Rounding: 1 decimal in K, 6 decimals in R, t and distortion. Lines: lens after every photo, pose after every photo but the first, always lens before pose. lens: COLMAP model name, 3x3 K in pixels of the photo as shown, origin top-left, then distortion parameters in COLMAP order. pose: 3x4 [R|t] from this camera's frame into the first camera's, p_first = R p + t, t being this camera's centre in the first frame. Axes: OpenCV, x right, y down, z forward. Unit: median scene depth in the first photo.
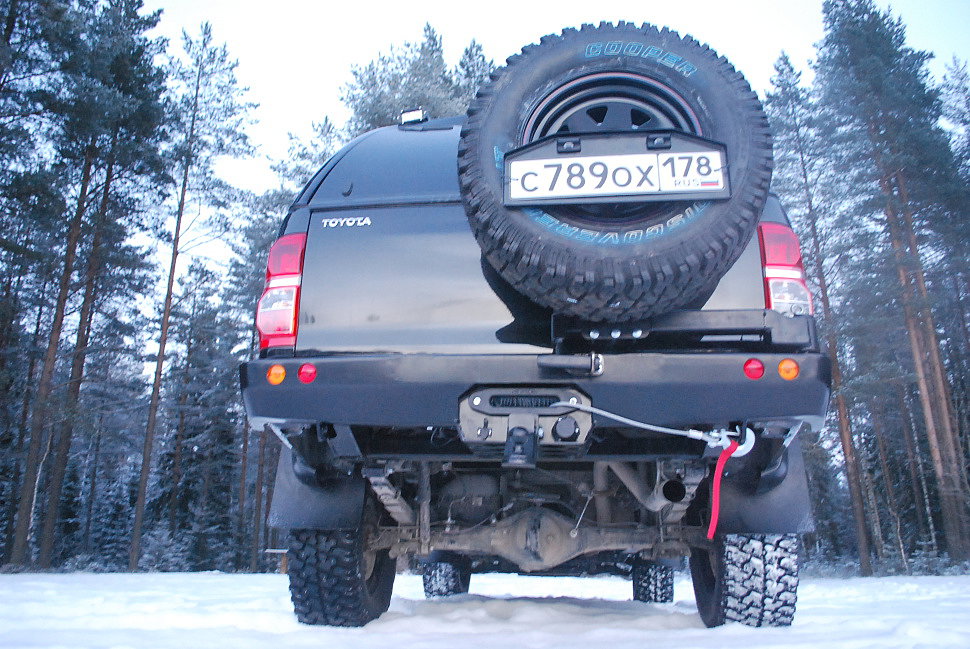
lens RADIAL K [[766.7, 0, 479.4], [0, 766.7, 323.4], [0, 0, 1]] dist [-0.083780, 0.012949]
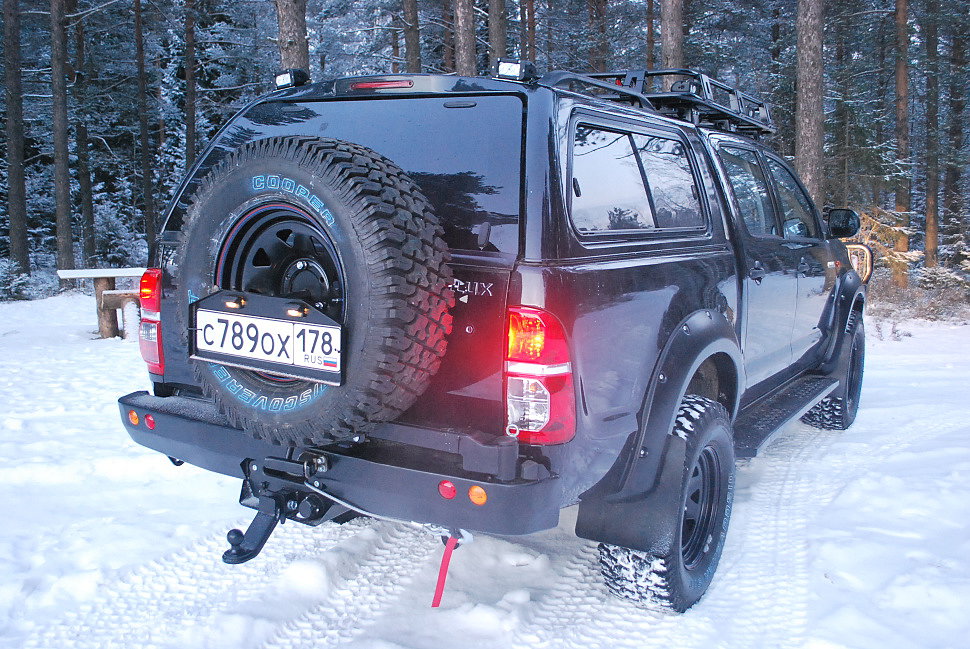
lens RADIAL K [[940.2, 0, 484.7], [0, 940.2, 323.0], [0, 0, 1]] dist [-0.062861, 0.006387]
pose [[0.904632, 0.064882, -0.421227, 0.698606], [0.131791, 0.897318, 0.421251, -0.505197], [0.405306, -0.436590, 0.803191, 0.073125]]
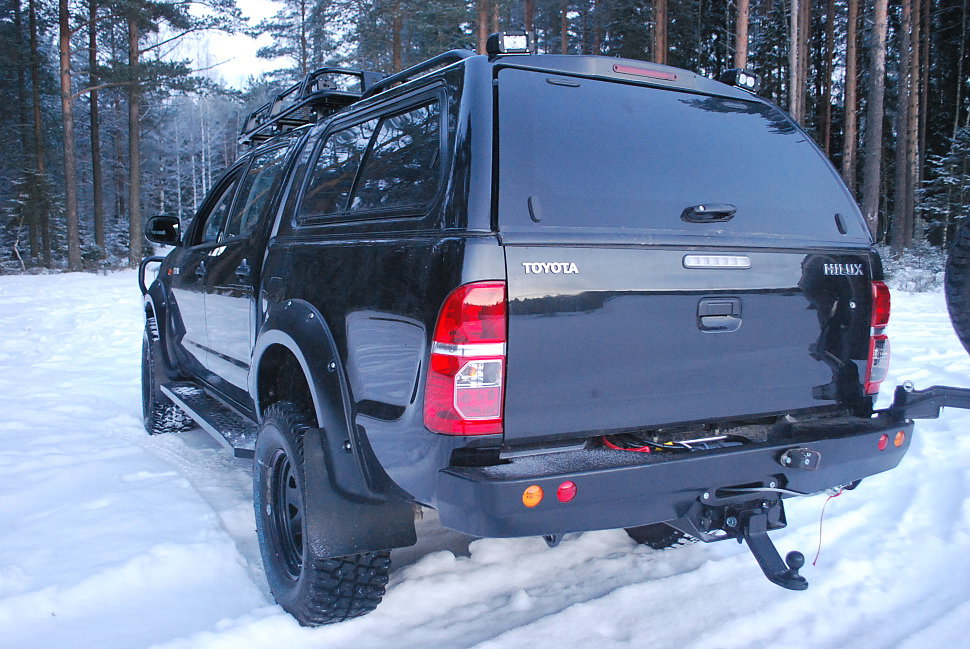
lens RADIAL K [[872.7, 0, 485.0], [0, 872.7, 324.5], [0, 0, 1]] dist [-0.080280, 0.006921]
pose [[0.815089, -0.055716, 0.576650, -0.688029], [-0.191488, 0.913511, 0.358930, -0.355893], [-0.546774, -0.402981, 0.733924, 0.320803]]
